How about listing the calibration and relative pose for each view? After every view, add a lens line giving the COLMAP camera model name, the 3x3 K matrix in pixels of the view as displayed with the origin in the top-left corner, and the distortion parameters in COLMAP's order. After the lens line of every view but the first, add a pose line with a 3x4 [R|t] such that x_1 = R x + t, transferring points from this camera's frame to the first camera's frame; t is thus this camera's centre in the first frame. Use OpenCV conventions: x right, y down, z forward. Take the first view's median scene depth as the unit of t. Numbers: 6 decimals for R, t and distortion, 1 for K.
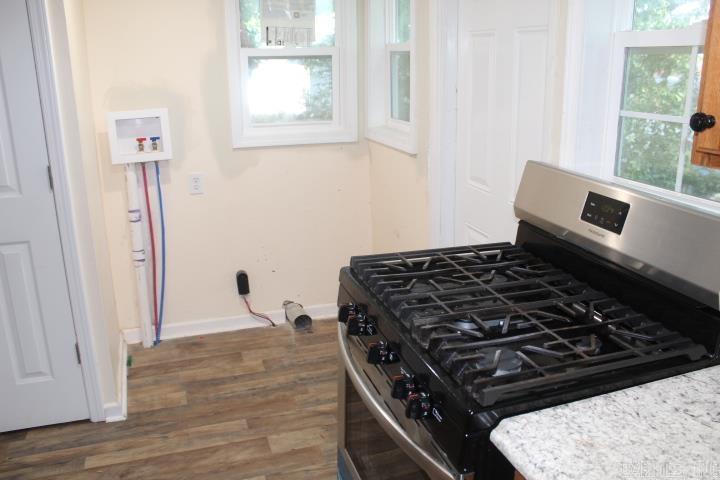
lens RADIAL K [[603.6, 0, 362.3], [0, 603.6, 236.2], [0, 0, 1]] dist [-0.169055, 0.156786]
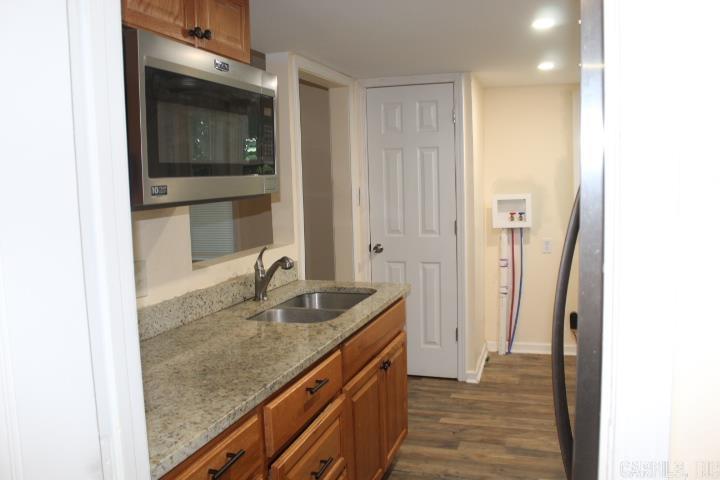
lens RADIAL K [[603.6, 0, 362.3], [0, 603.6, 236.2], [0, 0, 1]] dist [-0.169055, 0.156786]
pose [[0.800730, 0.041881, -0.597559, 0.241349], [-0.146546, 0.980937, -0.127620, 0.149057], [0.580823, 0.189759, 0.791603, -0.444740]]
